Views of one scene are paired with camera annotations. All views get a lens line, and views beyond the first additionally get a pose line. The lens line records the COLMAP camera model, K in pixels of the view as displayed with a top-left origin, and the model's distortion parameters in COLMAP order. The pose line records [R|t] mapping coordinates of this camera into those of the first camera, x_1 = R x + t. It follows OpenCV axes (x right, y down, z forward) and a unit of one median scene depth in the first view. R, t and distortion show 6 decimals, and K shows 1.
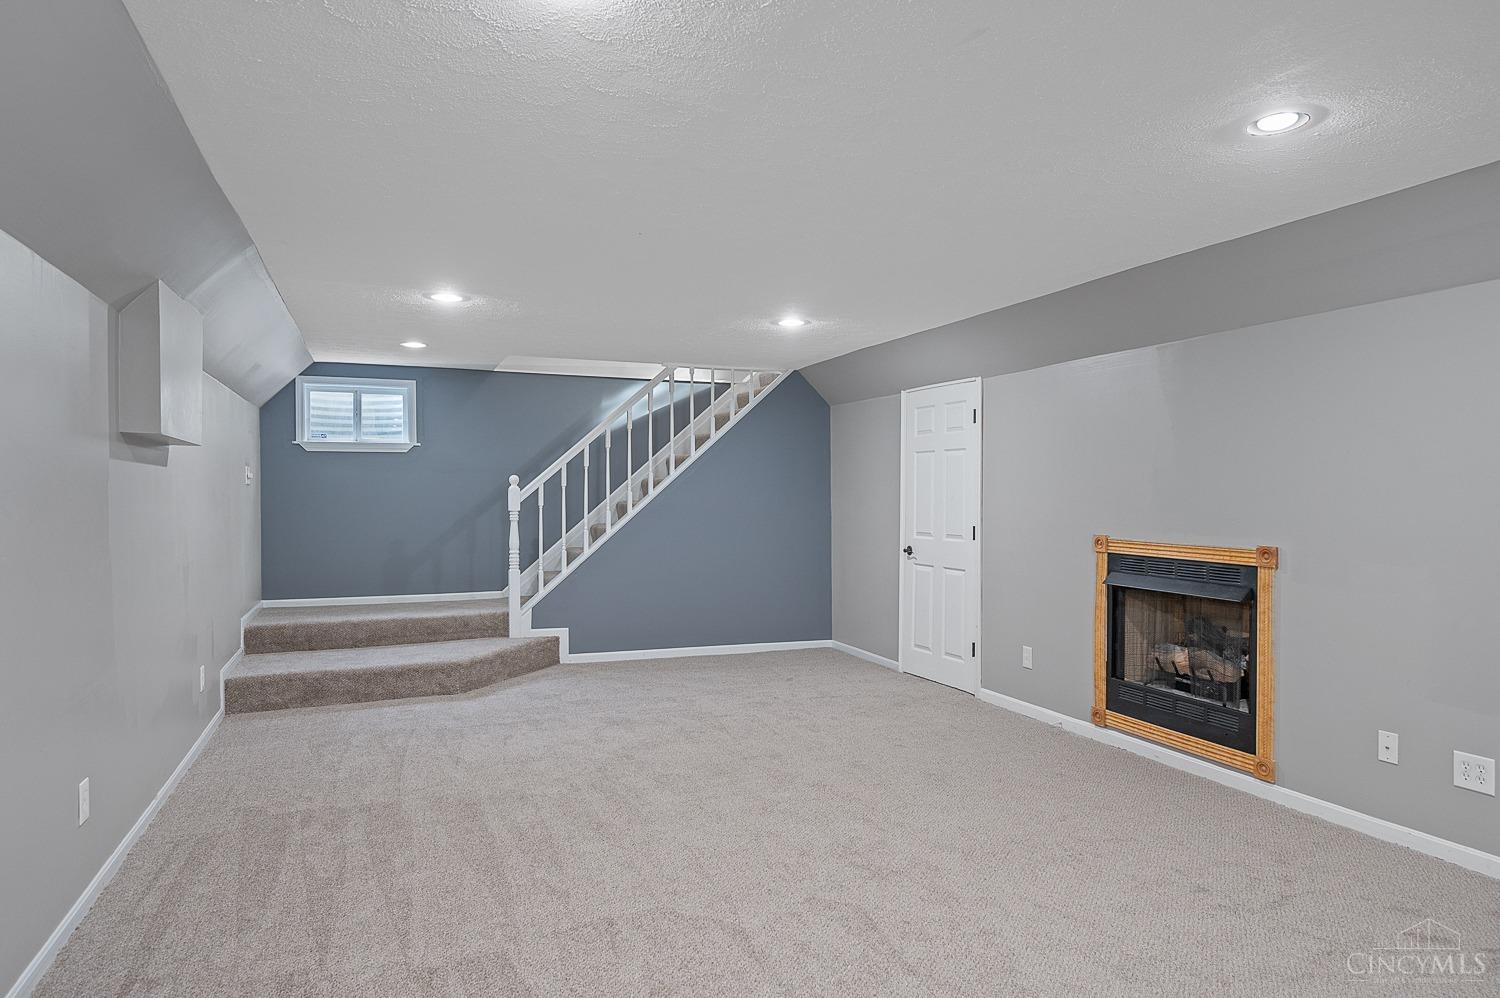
lens RADIAL K [[880.9, 0, 742.1], [0, 880.9, 526.5], [0, 0, 1]] dist [0.003921, -0.001559]
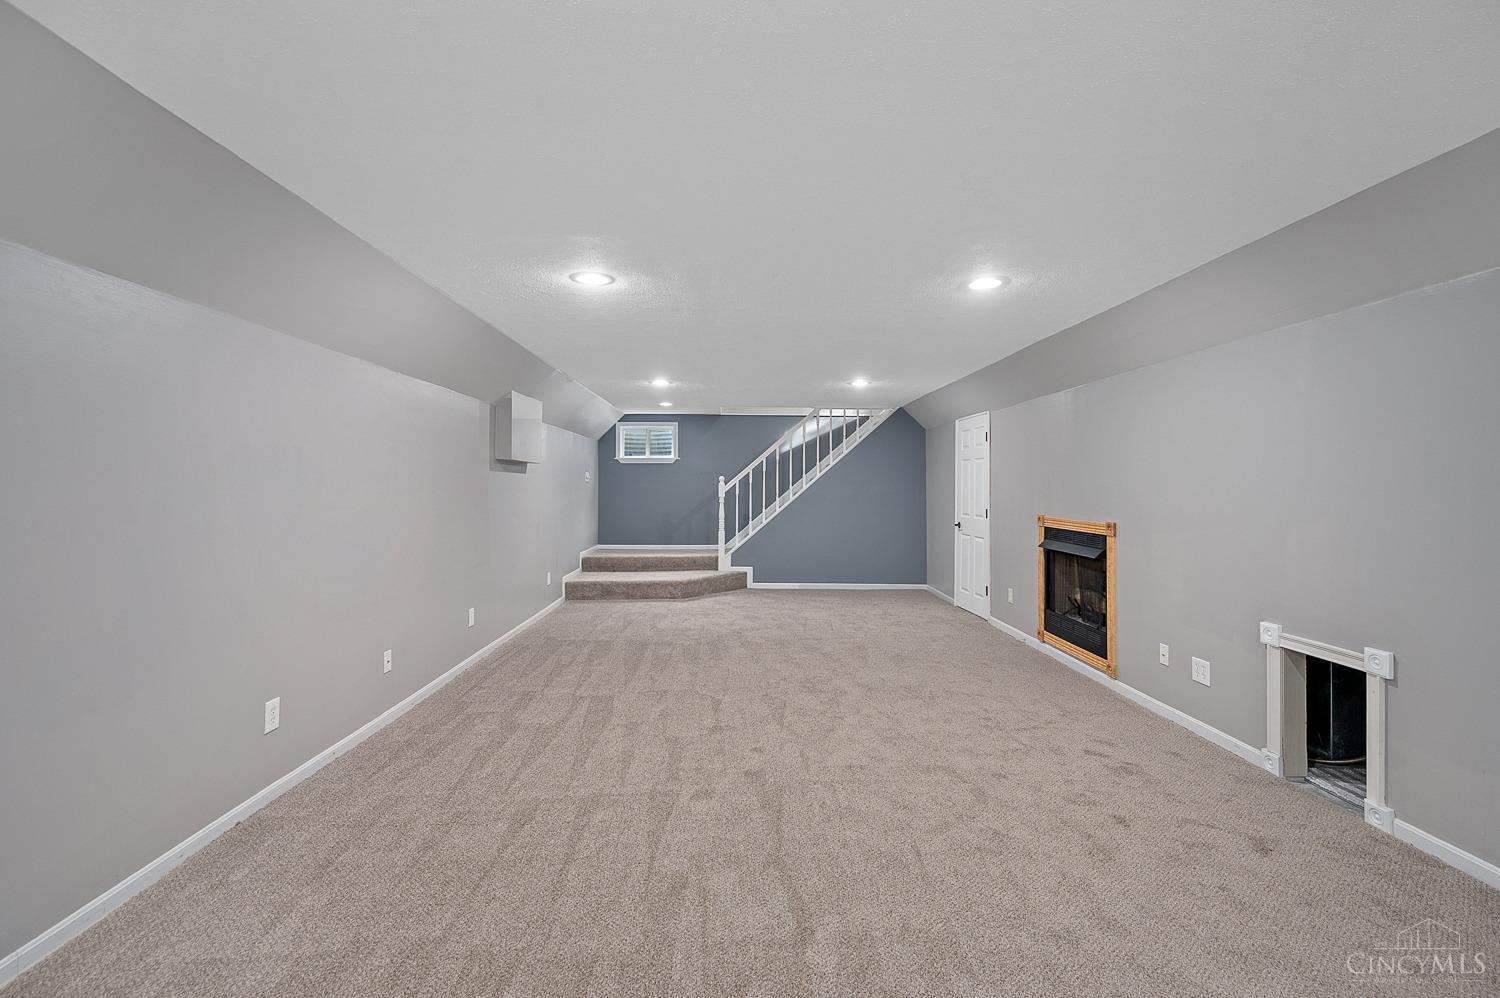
lens RADIAL K [[632.0, 0, 750.5], [0, 632.0, 491.1], [0, 0, 1]] dist [0.002136, 0.000094]
pose [[0.939324, 0.004522, -0.343001, 0.258696], [-0.015159, 0.999483, -0.028338, 0.005880], [0.342696, 0.031818, 0.938908, -0.165521]]
